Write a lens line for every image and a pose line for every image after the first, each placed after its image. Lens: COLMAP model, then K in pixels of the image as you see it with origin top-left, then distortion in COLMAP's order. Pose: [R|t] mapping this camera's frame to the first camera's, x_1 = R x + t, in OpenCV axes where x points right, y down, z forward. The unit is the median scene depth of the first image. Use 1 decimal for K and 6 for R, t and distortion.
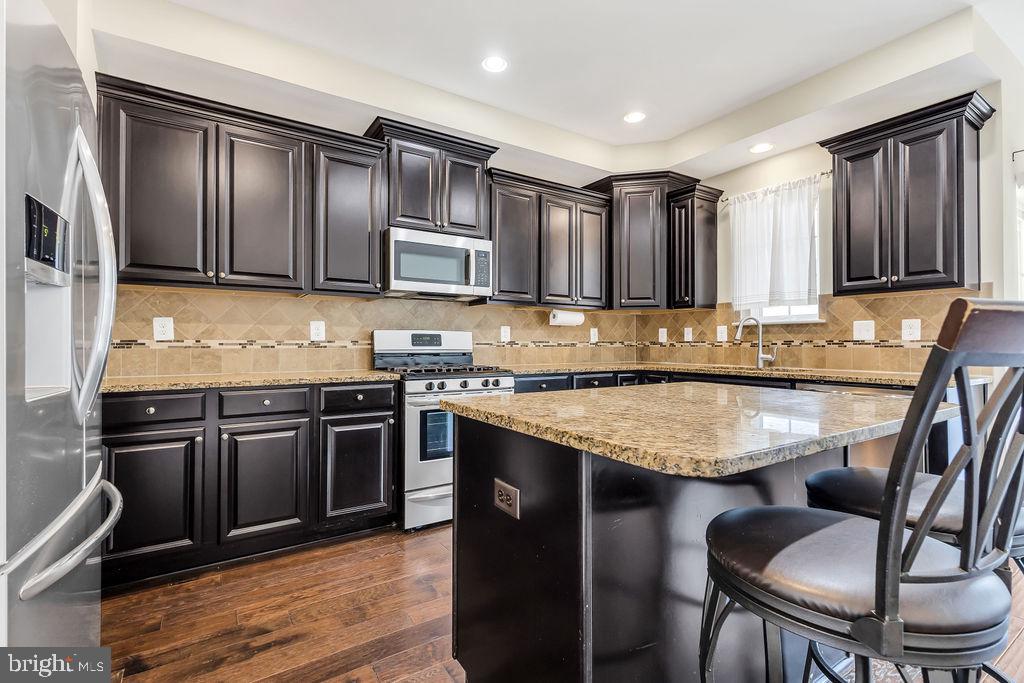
lens RADIAL K [[467.8, 0, 505.2], [0, 467.8, 340.1], [0, 0, 1]] dist [0.004886, -0.002664]
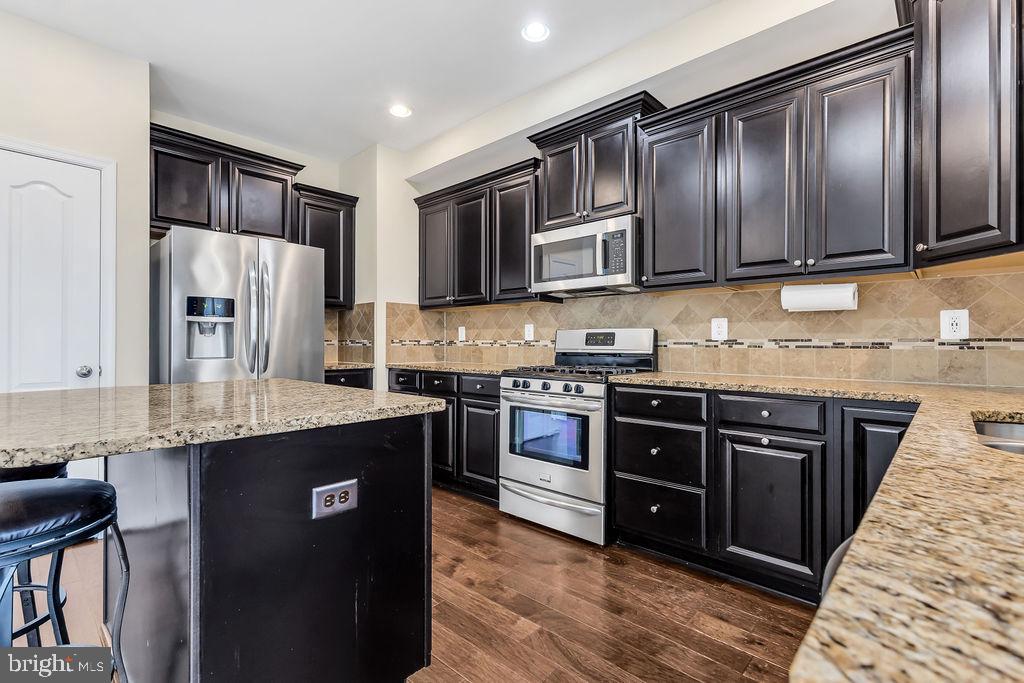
lens RADIAL K [[467.8, 0, 518.1], [0, 467.8, 342.5], [0, 0, 1]] dist [0.004886, -0.002664]
pose [[0.256223, -0.001110, -0.966617, 0.701342], [0.006834, 0.999976, 0.000663, 0.004931], [0.966594, -0.006776, 0.256225, 0.613700]]
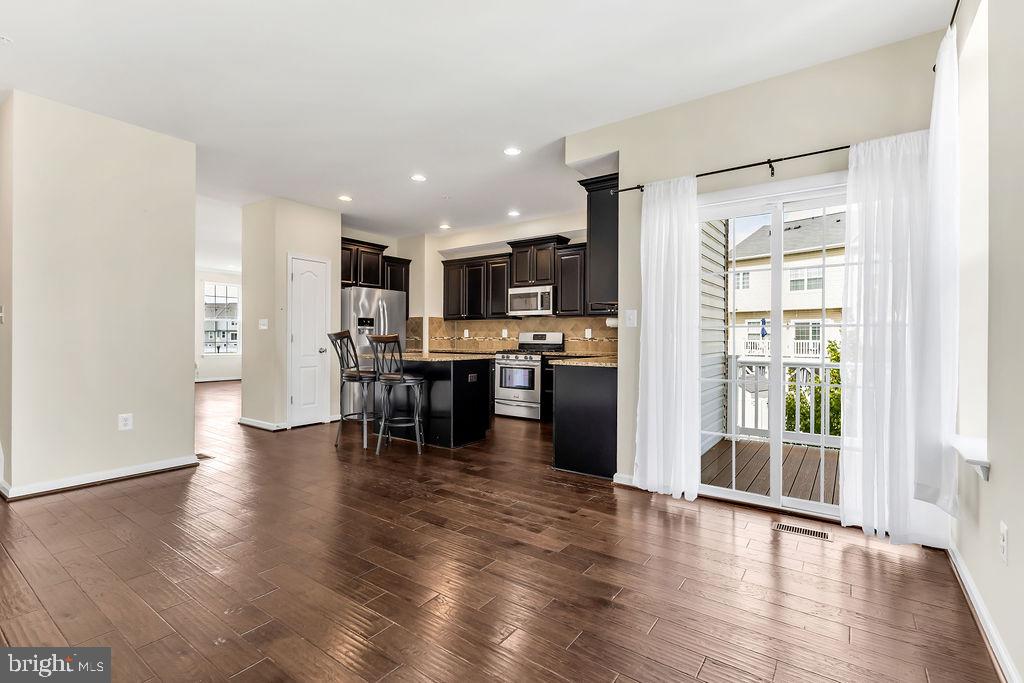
lens RADIAL K [[467.8, 0, 513.8], [0, 467.8, 336.2], [0, 0, 1]] dist [0.004886, -0.002664]
pose [[0.362120, -0.001511, -0.932130, 1.721526], [0.003220, 0.999995, -0.000371, -0.004088], [0.932126, -0.002867, 0.362123, 0.158644]]
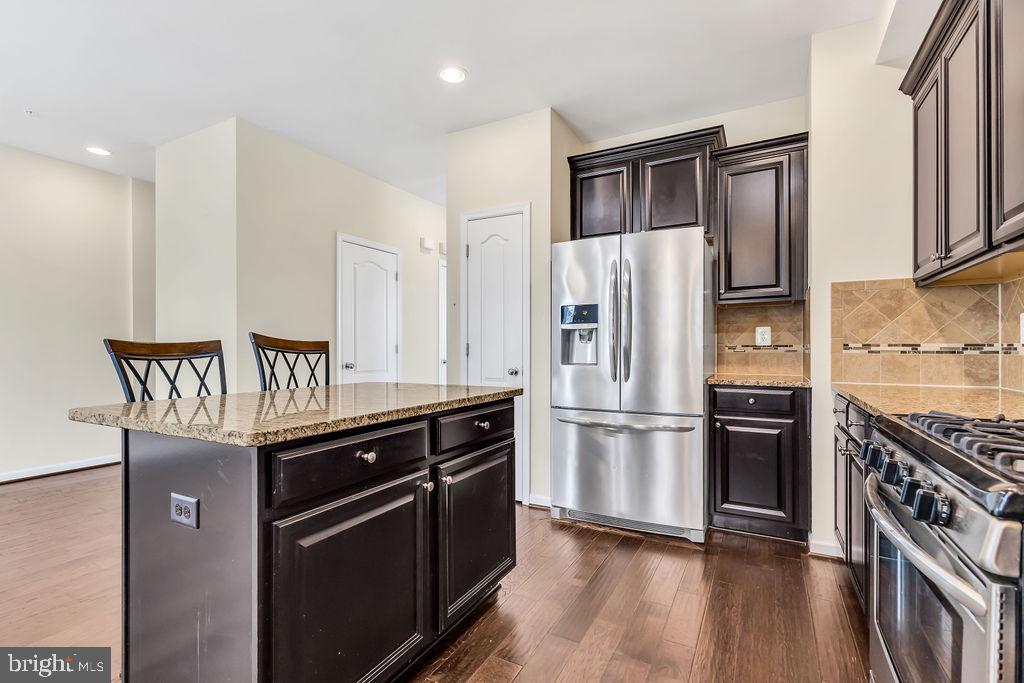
lens RADIAL K [[467.8, 0, 515.6], [0, 467.8, 344.8], [0, 0, 1]] dist [0.004886, -0.002664]
pose [[-0.876536, -0.003139, -0.481327, 0.256203], [0.005439, 0.999850, -0.016427, 0.007726], [0.481306, -0.017017, -0.876387, 0.999400]]
